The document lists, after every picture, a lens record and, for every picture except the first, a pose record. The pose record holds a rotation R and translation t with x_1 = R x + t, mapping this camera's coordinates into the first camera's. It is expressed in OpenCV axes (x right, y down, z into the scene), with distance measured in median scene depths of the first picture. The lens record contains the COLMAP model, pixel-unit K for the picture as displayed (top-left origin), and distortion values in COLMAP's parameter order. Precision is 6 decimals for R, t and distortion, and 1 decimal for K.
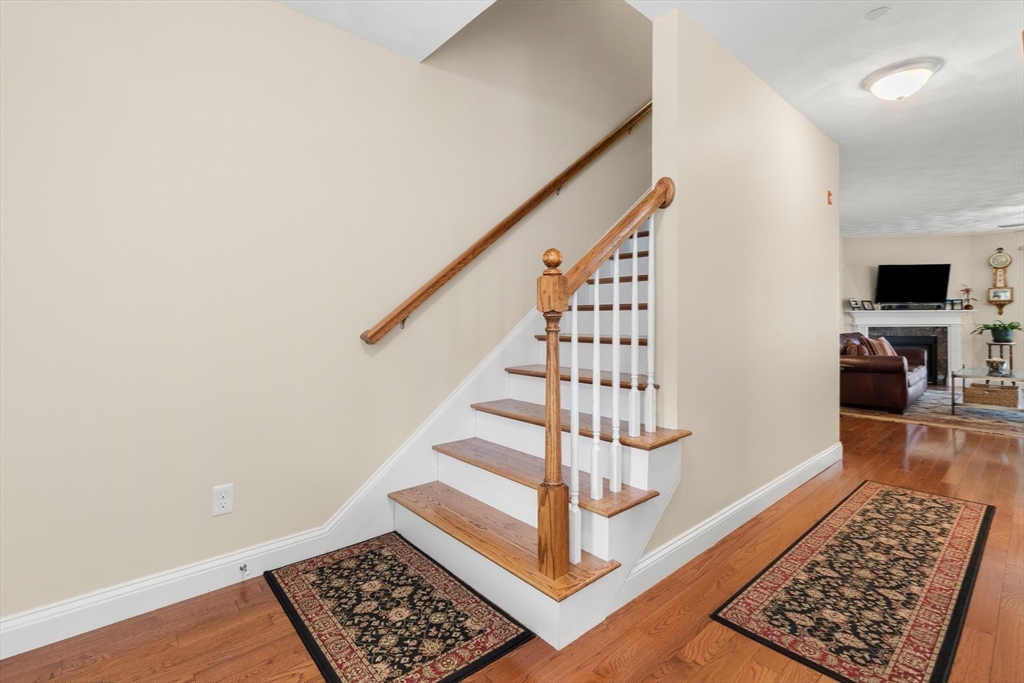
lens RADIAL K [[468.4, 0, 513.3], [0, 468.4, 319.7], [0, 0, 1]] dist [0.003650, 0.000360]
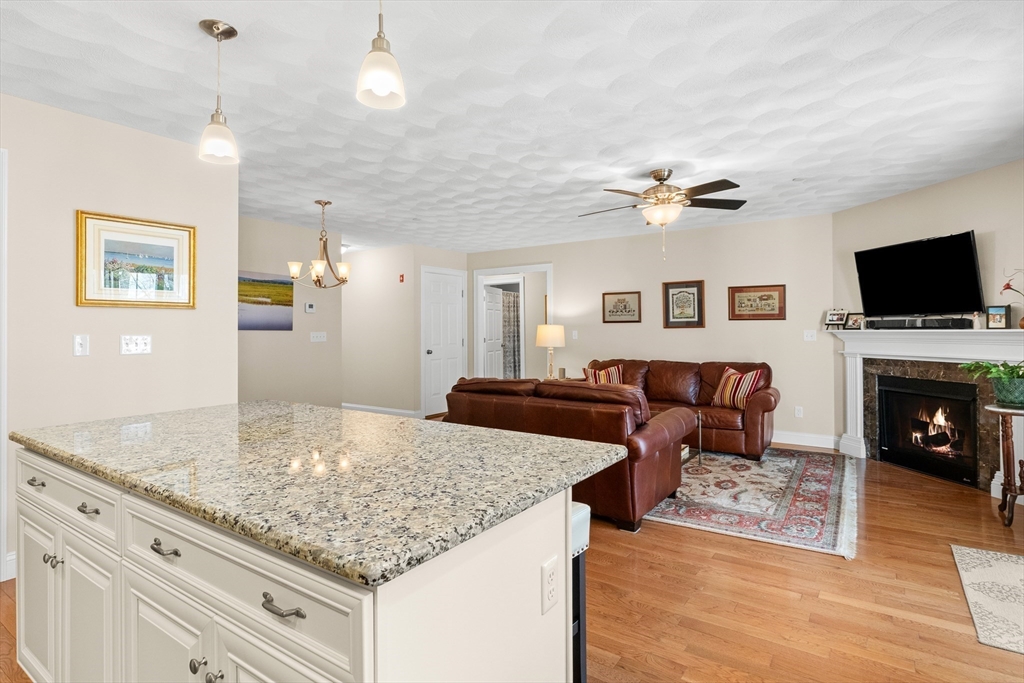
lens RADIAL K [[531.2, 0, 512.6], [0, 531.2, 320.9], [0, 0, 1]] dist [0.000485, 0.000075]
pose [[0.235059, -0.017316, -0.971827, 1.410197], [0.006448, 0.999847, -0.016256, -0.024375], [0.971960, -0.002445, 0.235134, 0.458934]]
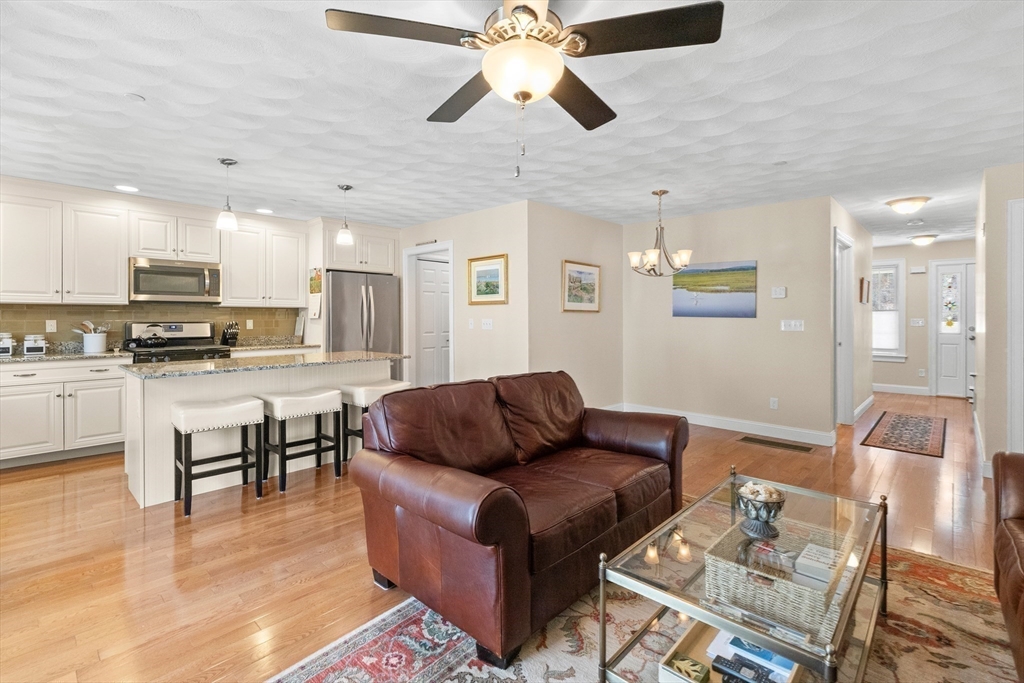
lens RADIAL K [[468.9, 0, 515.8], [0, 468.9, 317.8], [0, 0, 1]] dist [0.008977, -0.000053]
pose [[-0.995502, -0.000101, -0.094742, 0.924395], [0.000169, 0.999996, -0.002845, -0.023417], [0.094742, -0.002848, -0.995498, 0.986672]]
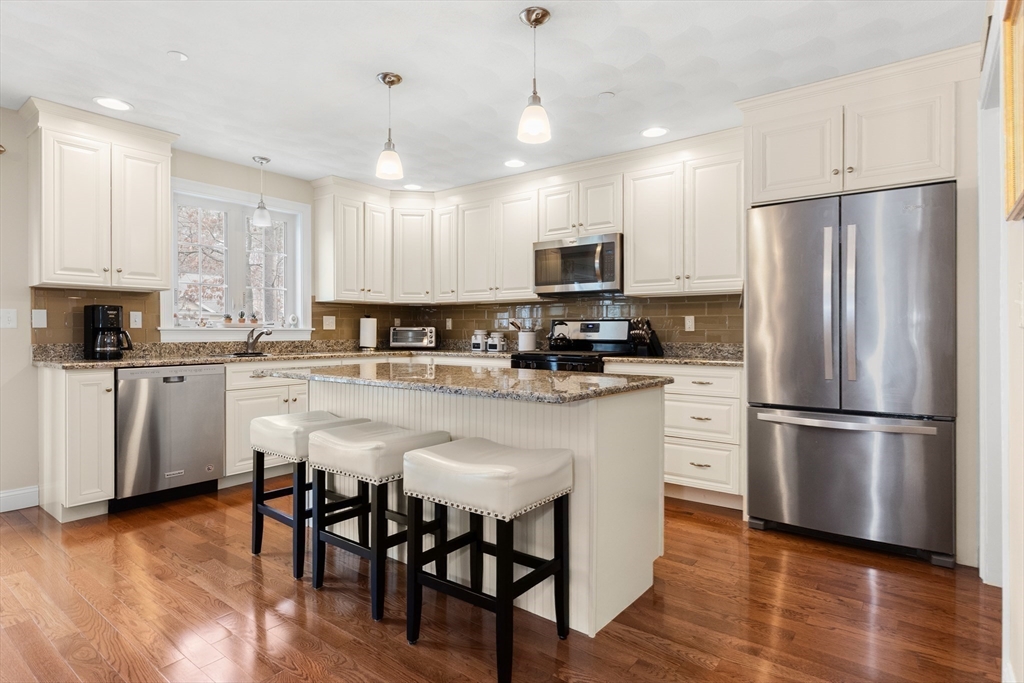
lens RADIAL K [[545.1, 0, 513.3], [0, 545.1, 335.0], [0, 0, 1]] dist [0.001457, 0.000541]
pose [[-0.186849, -0.008361, 0.982353, 0.766966], [-0.004897, 0.999959, 0.007579, -0.005842], [-0.982376, -0.003395, -0.186883, 0.444196]]
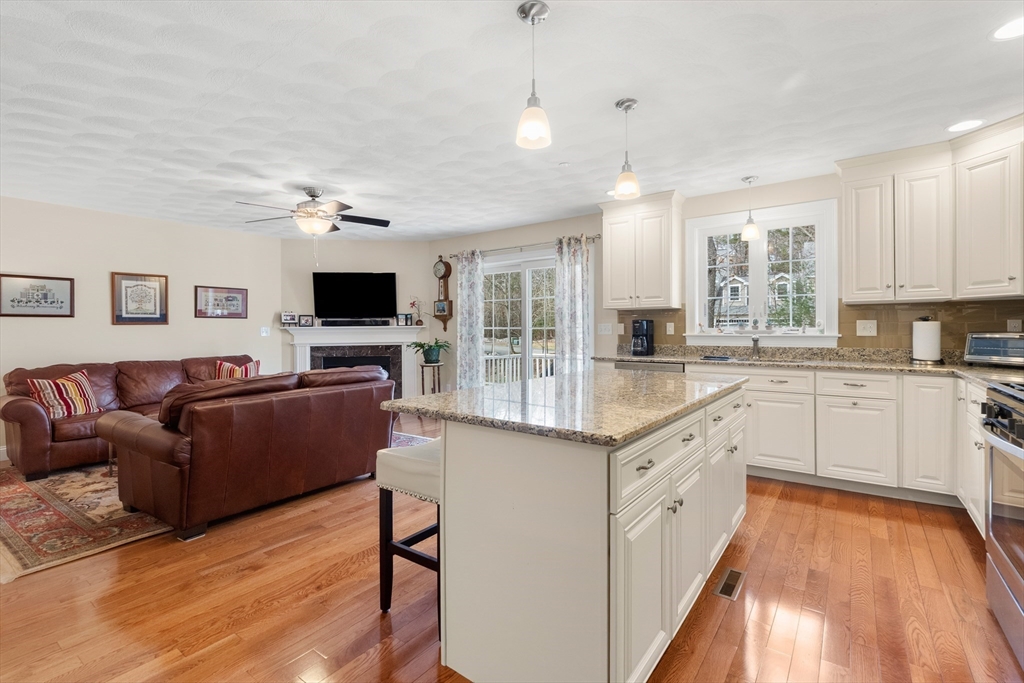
lens RADIAL K [[465.7, 0, 513.6], [0, 465.7, 331.3], [0, 0, 1]] dist [0.006393, -0.000015]
pose [[0.977145, -0.007431, 0.212442, 1.015535], [0.005706, 0.999946, 0.008730, -0.018131], [-0.212496, -0.007318, 0.977135, 0.121464]]
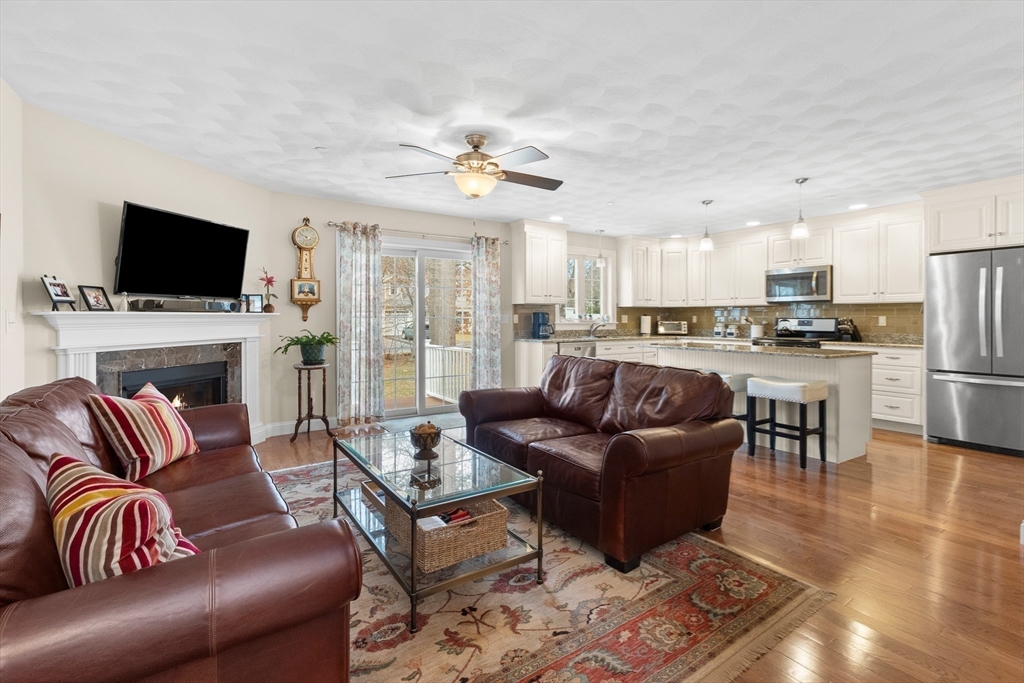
lens RADIAL K [[468.4, 0, 513.3], [0, 468.4, 319.7], [0, 0, 1]] dist [0.003650, 0.000360]
pose [[0.140860, -0.004028, 0.990021, 0.447280], [-0.004780, 0.999977, 0.004748, -0.017368], [-0.990018, -0.005401, 0.140837, 0.645850]]
